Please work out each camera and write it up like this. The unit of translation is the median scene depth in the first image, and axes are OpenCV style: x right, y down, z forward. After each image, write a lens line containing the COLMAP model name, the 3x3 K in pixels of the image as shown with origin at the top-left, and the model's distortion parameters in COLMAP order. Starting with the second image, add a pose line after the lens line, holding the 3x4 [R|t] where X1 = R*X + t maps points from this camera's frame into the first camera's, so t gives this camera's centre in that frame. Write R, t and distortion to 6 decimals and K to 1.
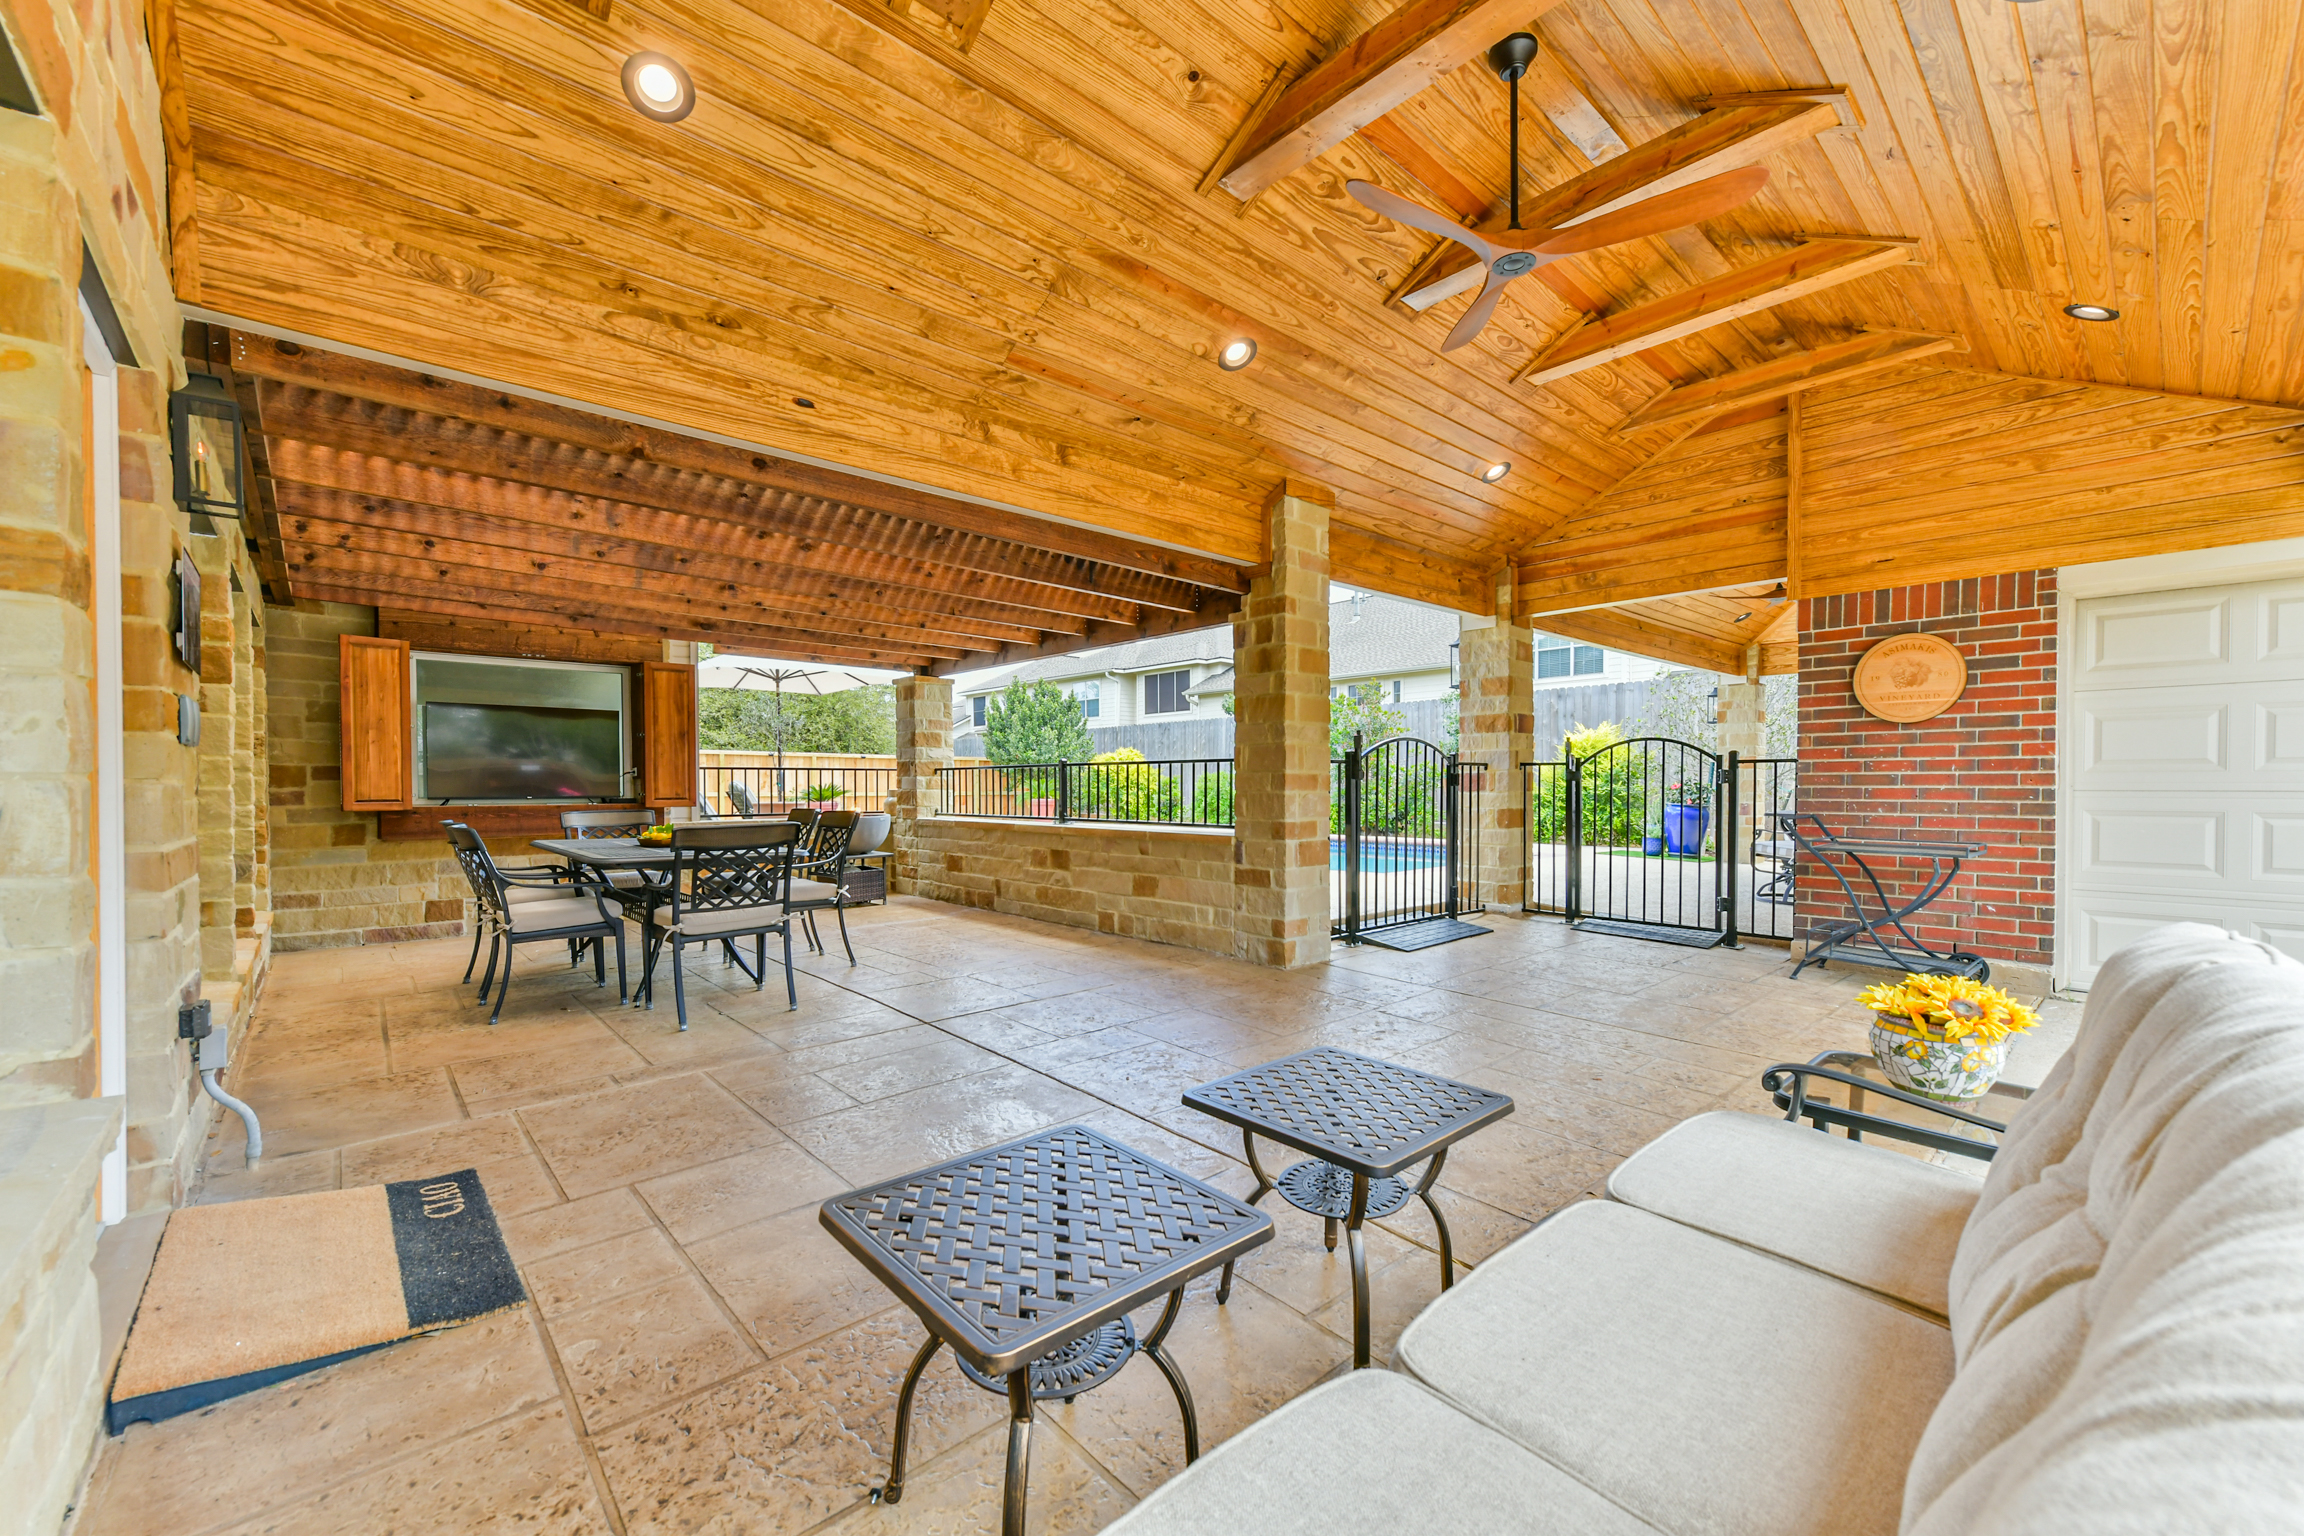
lens RADIAL K [[915.0, 0, 1154.1], [0, 915.0, 816.3], [0, 0, 1]] dist [0.000033, -0.000174]
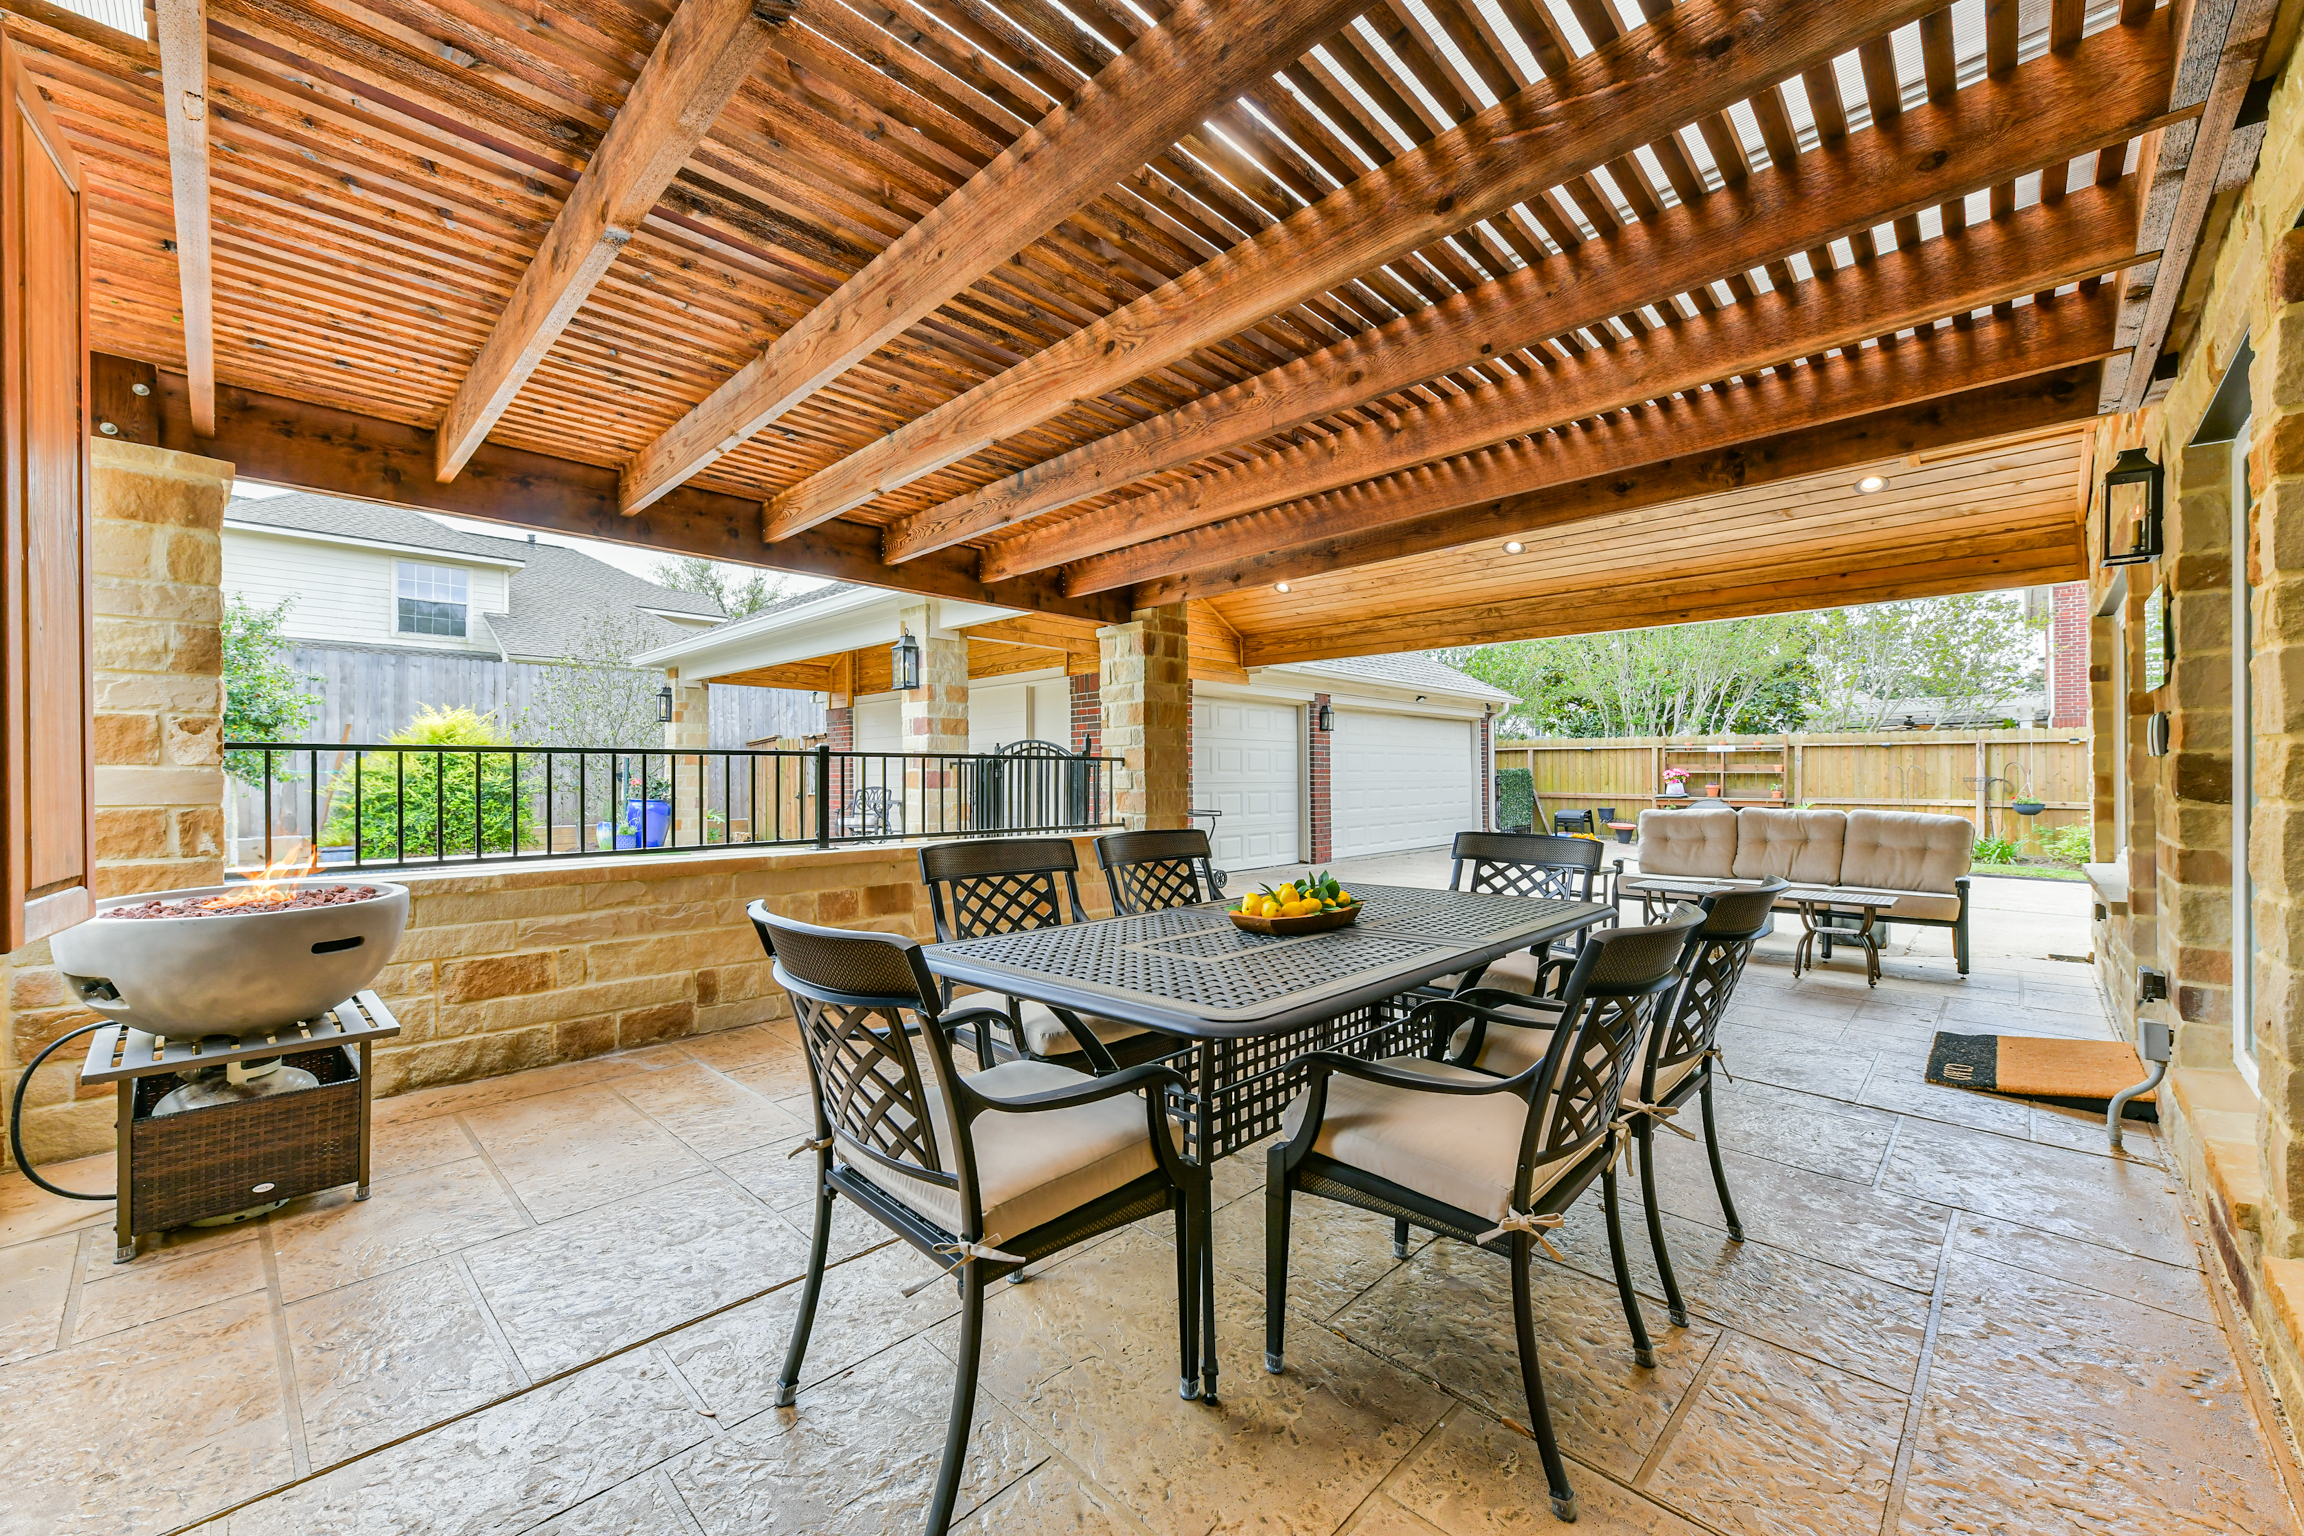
lens RADIAL K [[894.8, 0, 1152.0], [0, 894.8, 768.0], [0, 0, 1]] dist [0.001536, -0.000044]
pose [[-0.064841, 0.002379, 0.997893, -0.942864], [0.033485, 0.999439, -0.000206, -0.050226], [-0.997334, 0.033401, -0.064884, 1.058160]]
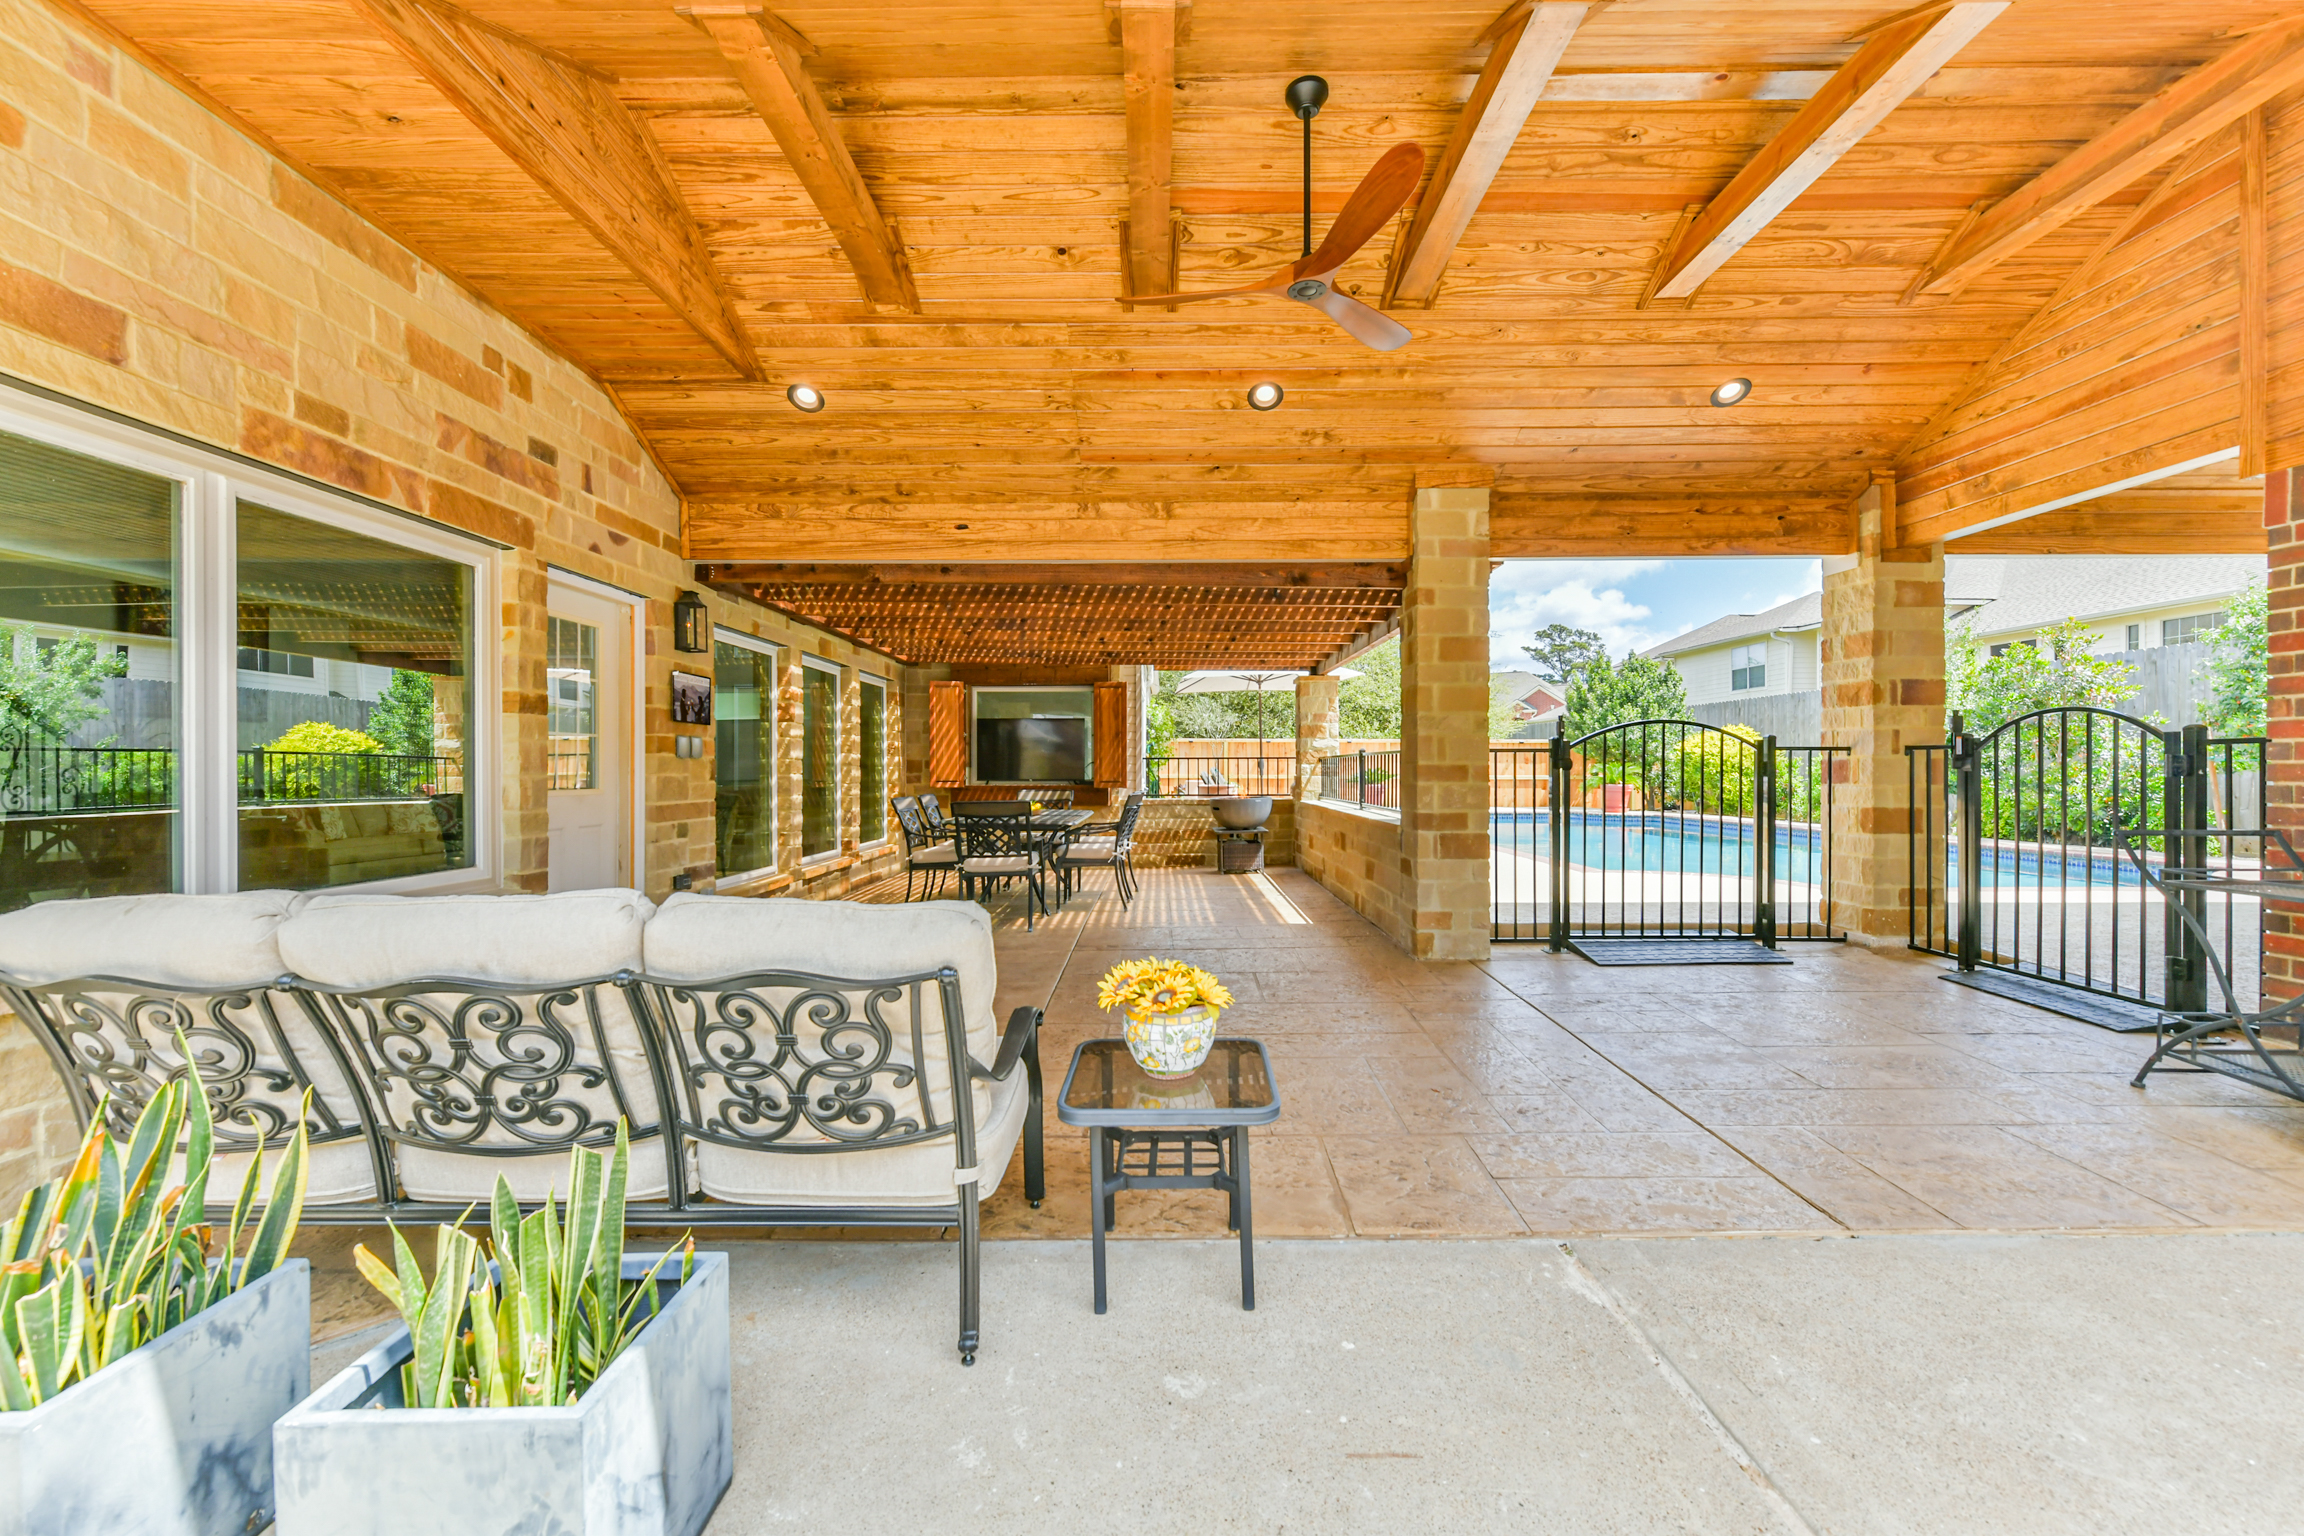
lens RADIAL K [[908.5, 0, 1150.4], [0, 908.5, 791.2], [0, 0, 1]] dist [-0.000190, -0.000207]
pose [[0.734409, 0.018170, -0.678464, 0.572917], [-0.022664, 0.999741, 0.002241, -0.012252], [0.678328, 0.013731, 0.734631, 0.065750]]
